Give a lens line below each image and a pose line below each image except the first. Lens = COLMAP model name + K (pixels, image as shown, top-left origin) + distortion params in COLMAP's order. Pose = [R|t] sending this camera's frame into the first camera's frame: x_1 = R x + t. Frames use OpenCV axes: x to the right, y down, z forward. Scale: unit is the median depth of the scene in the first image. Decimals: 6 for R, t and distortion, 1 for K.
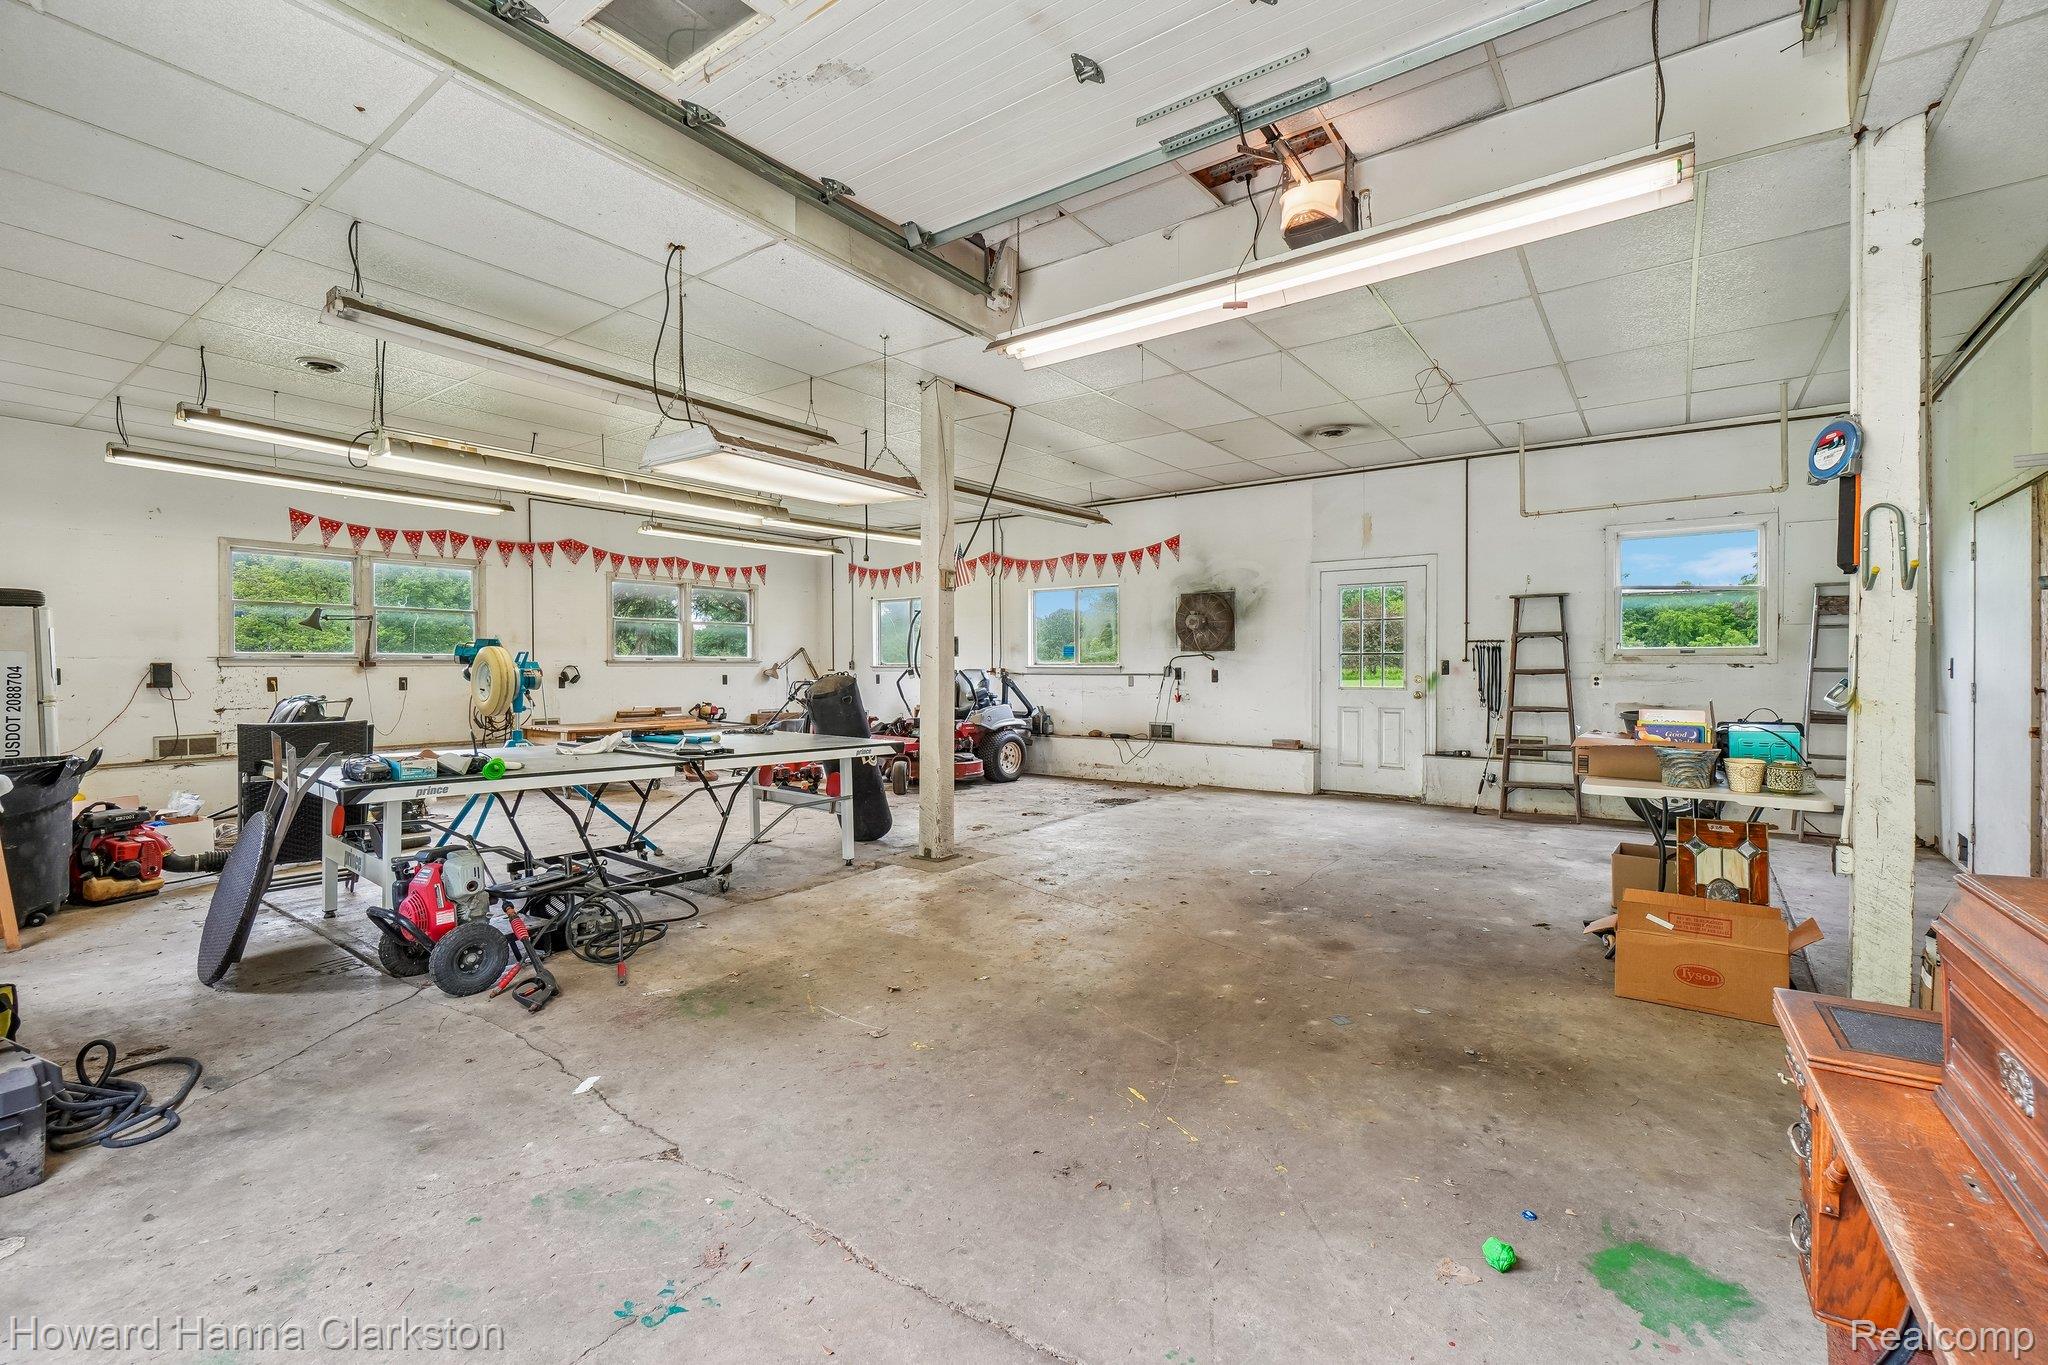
lens RADIAL K [[884.3, 0, 1025.9], [0, 884.3, 667.2], [0, 0, 1]] dist [-0.002859, 0.001575]
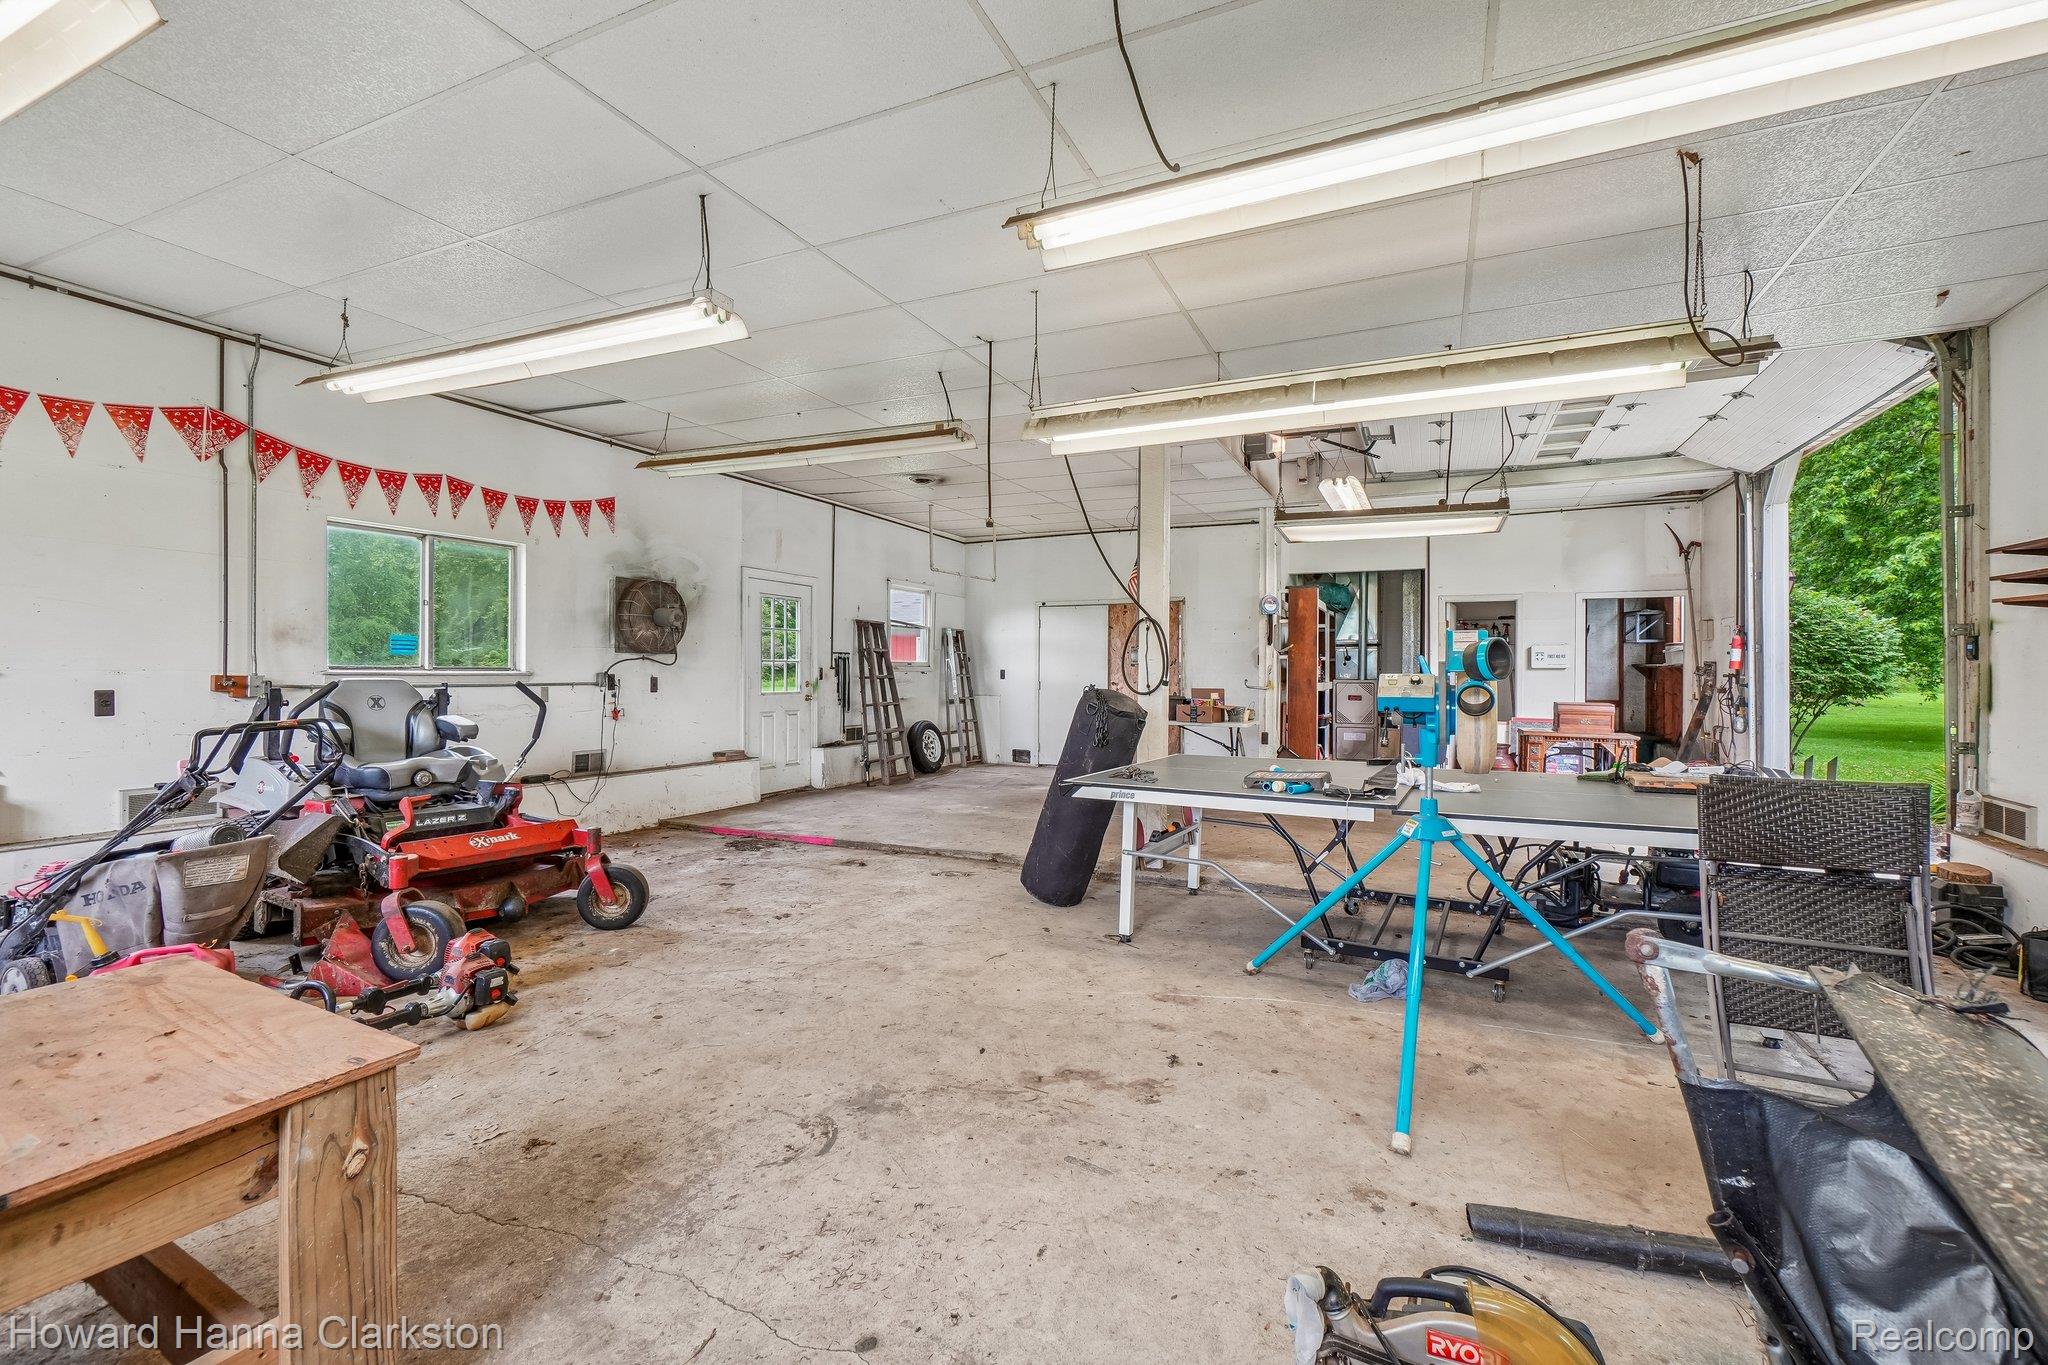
lens RADIAL K [[884.3, 0, 1024.2], [0, 884.3, 683.3], [0, 0, 1]] dist [-0.002859, 0.001575]
pose [[-0.192007, -0.004824, 0.981382, -0.584841], [0.007526, 0.999951, 0.006388, 0.005594], [-0.981365, 0.008613, -0.191961, 0.745717]]
